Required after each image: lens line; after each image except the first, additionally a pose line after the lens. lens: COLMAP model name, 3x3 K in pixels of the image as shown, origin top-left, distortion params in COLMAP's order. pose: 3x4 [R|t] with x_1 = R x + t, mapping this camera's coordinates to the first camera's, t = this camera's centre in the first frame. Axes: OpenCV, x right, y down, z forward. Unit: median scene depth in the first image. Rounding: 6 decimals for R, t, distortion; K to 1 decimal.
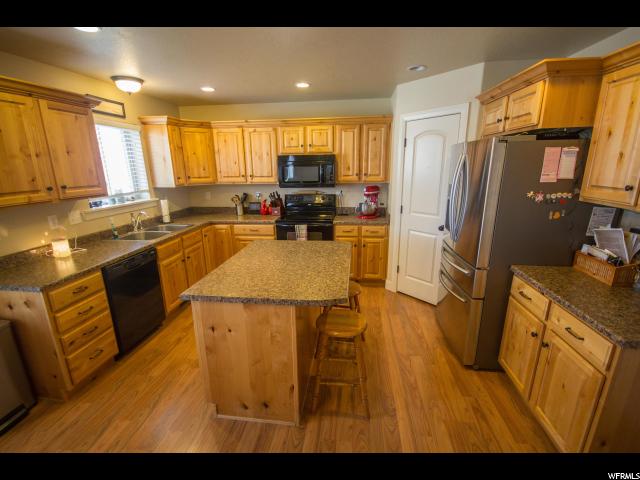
lens RADIAL K [[295.7, 0, 316.6], [0, 295.7, 246.6], [0, 0, 1]] dist [0.004251, -0.006333]
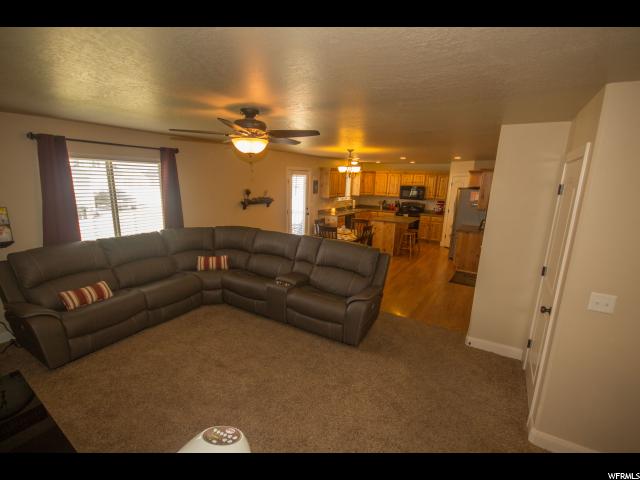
lens RADIAL K [[295.7, 0, 317.5], [0, 295.7, 248.4], [0, 0, 1]] dist [0.004251, -0.006333]
pose [[0.906914, 0.137000, -0.398419, 0.412824], [-0.153490, 0.988103, -0.009619, 0.474197], [0.392361, 0.069878, 0.917153, -2.098676]]
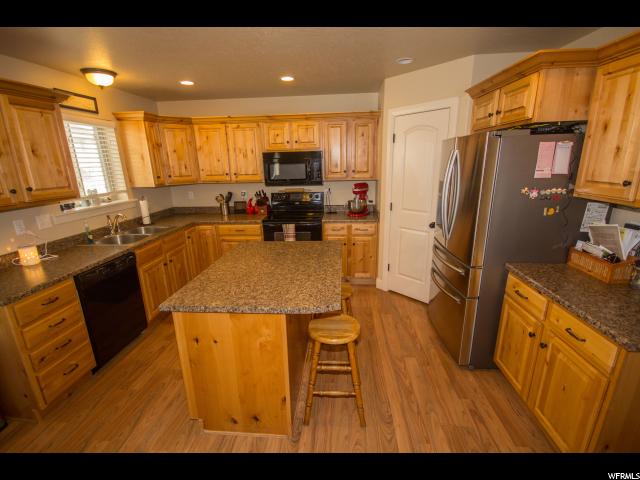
lens RADIAL K [[295.7, 0, 316.5], [0, 295.7, 246.7], [0, 0, 1]] dist [0.004251, -0.006333]
pose [[0.998918, -0.021275, 0.041349, -0.004738], [0.020837, 0.999722, 0.011003, -0.011730], [-0.041571, -0.010130, 0.999084, 0.037901]]
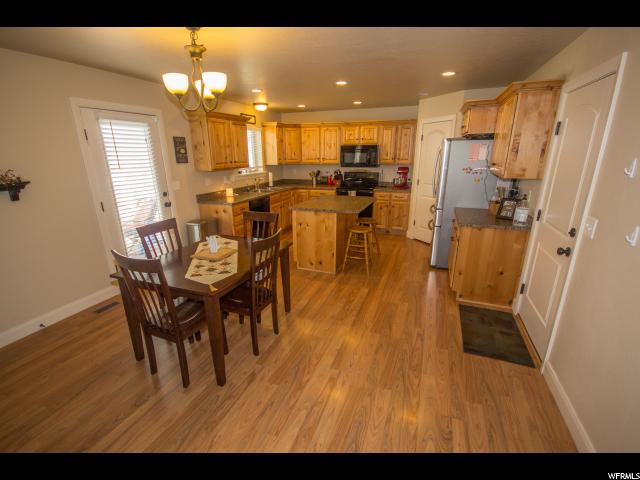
lens RADIAL K [[295.7, 0, 316.6], [0, 295.7, 245.0], [0, 0, 1]] dist [0.004251, -0.006333]
pose [[0.970877, 0.079232, -0.226097, 0.192035], [-0.070760, 0.996462, 0.045346, 0.210132], [0.228890, -0.028027, 0.973049, -0.772814]]
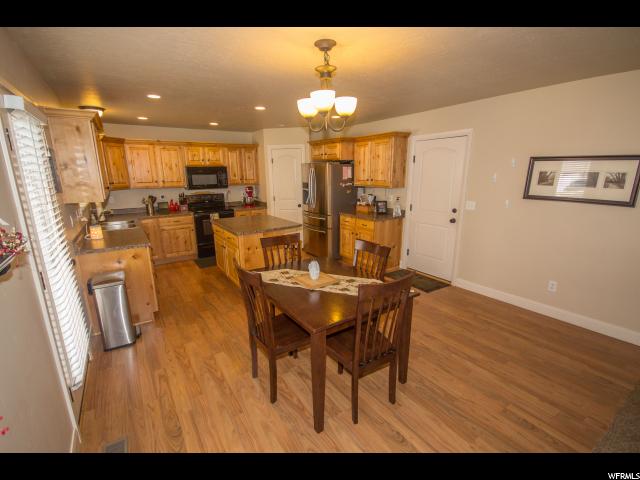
lens RADIAL K [[295.7, 0, 314.4], [0, 295.7, 246.5], [0, 0, 1]] dist [0.004251, -0.006333]
pose [[0.763497, -0.153153, 0.627389, -0.855250], [0.172712, 0.984511, 0.030149, 0.179431], [-0.622289, 0.085339, 0.778122, -0.614773]]
